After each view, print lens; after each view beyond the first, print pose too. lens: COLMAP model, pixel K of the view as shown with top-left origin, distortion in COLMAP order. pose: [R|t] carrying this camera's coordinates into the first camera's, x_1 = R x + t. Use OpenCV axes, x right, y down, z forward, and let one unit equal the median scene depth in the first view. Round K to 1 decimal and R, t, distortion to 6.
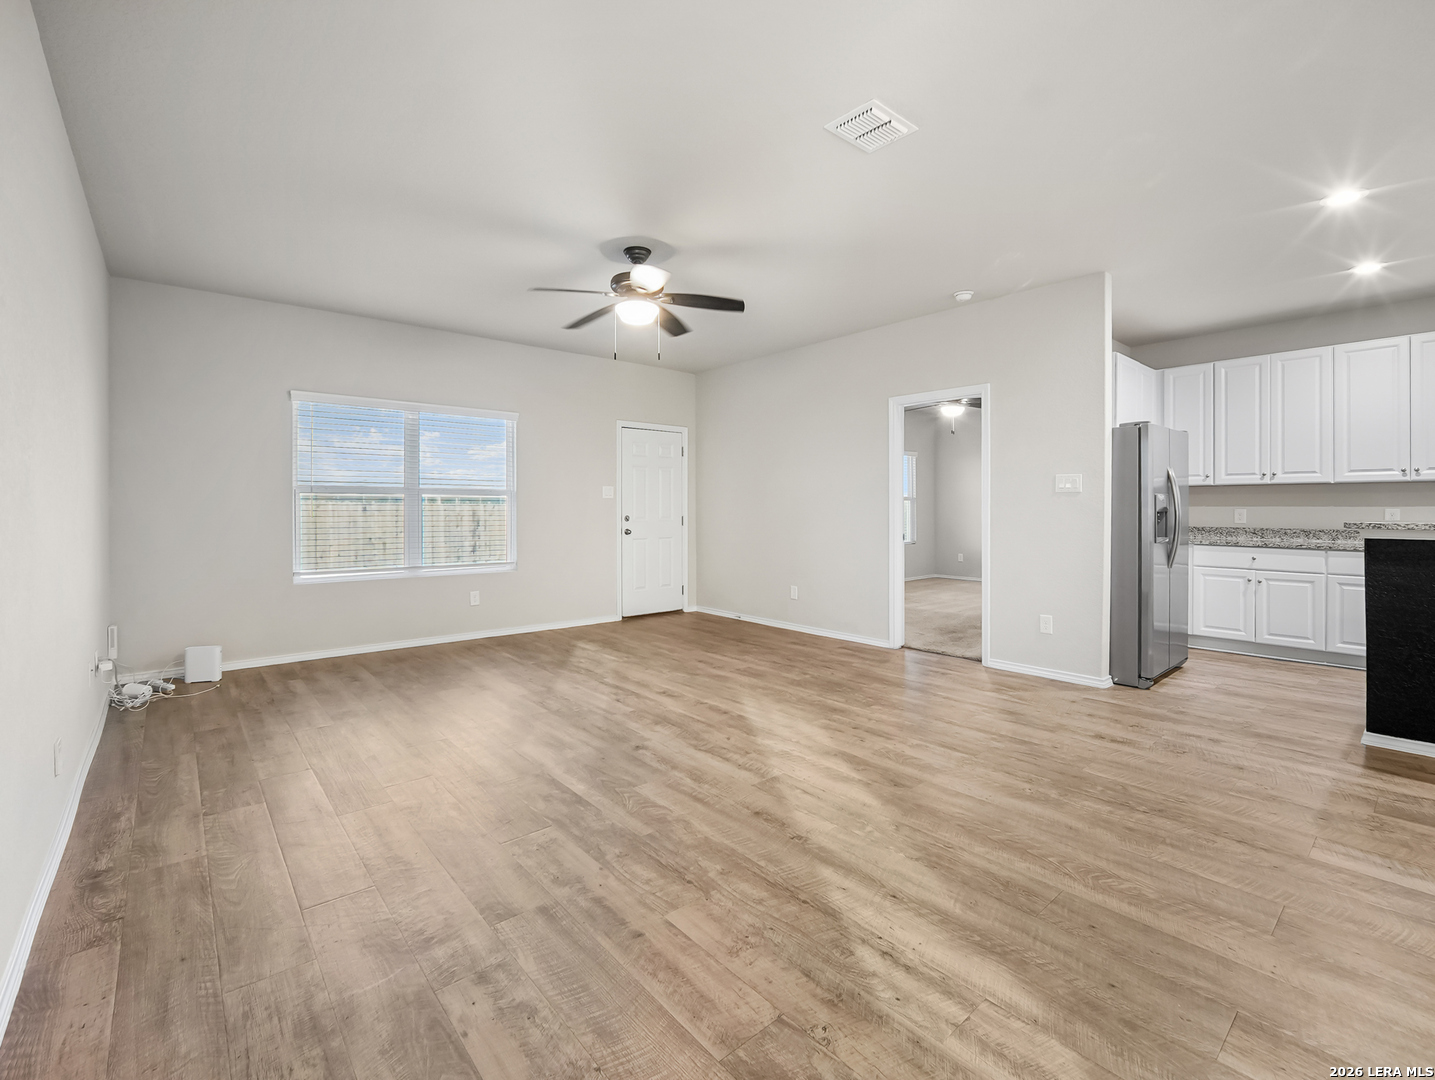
lens RADIAL K [[636.9, 0, 719.8], [0, 636.9, 534.2], [0, 0, 1]] dist [-0.004949, 0.000246]
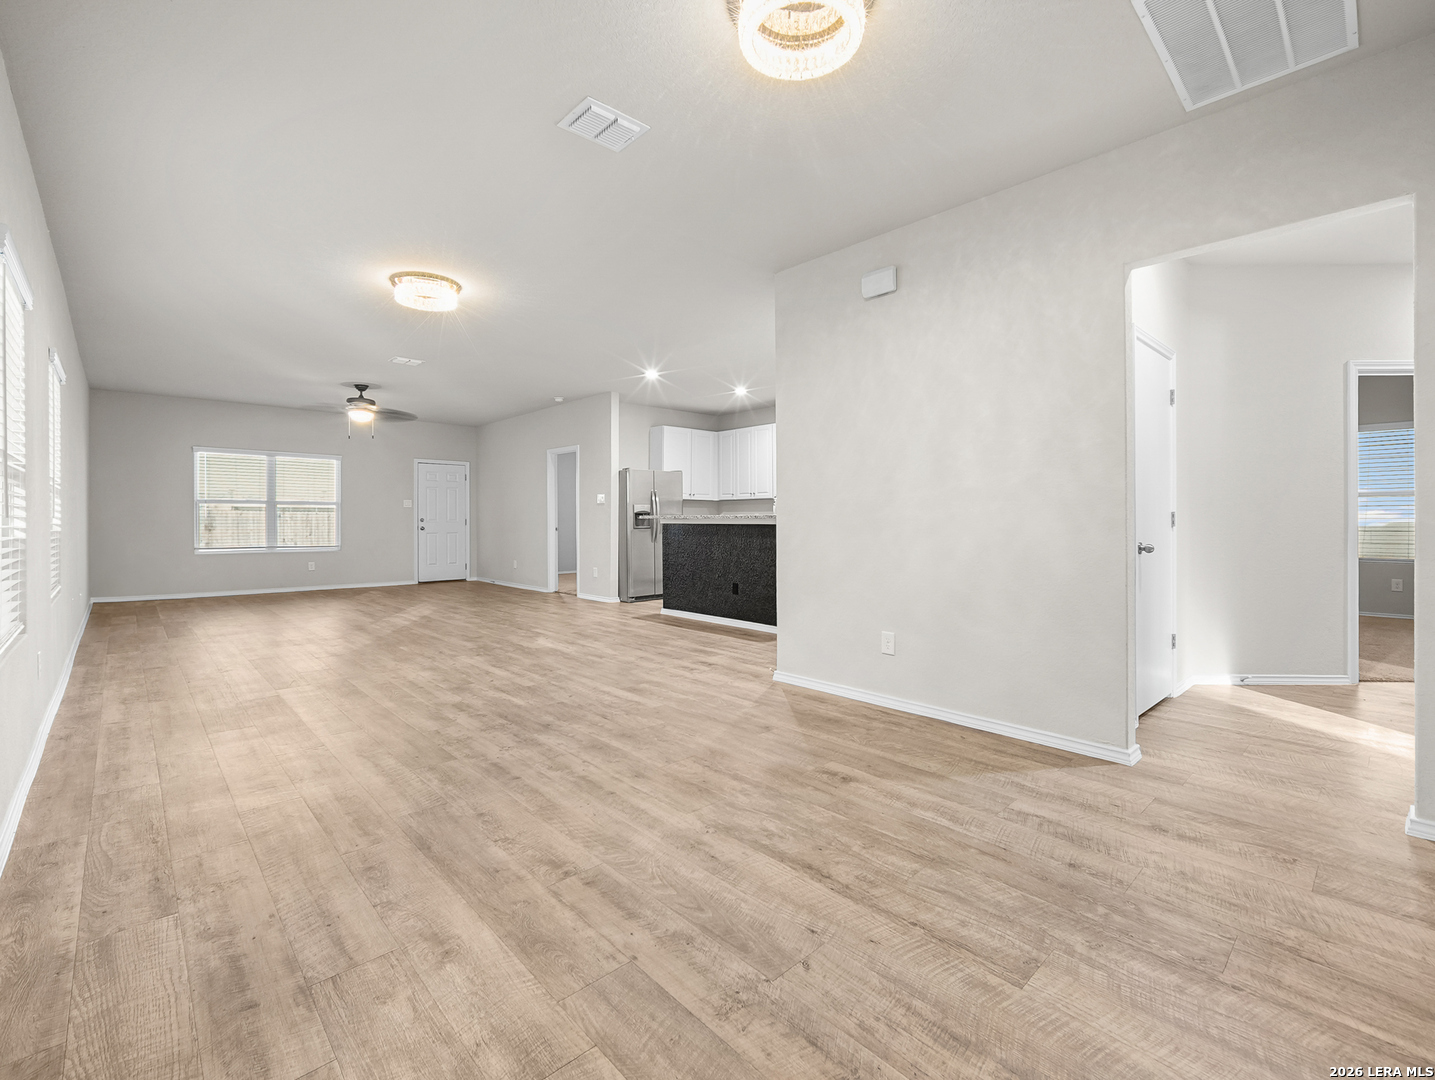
lens RADIAL K [[636.9, 0, 711.4], [0, 636.9, 532.5], [0, 0, 1]] dist [-0.004949, 0.000246]
pose [[0.999555, -0.000508, 0.029836, 0.718946], [0.001154, 0.999765, -0.021650, 0.056150], [-0.029818, 0.021675, 0.999320, -0.823337]]
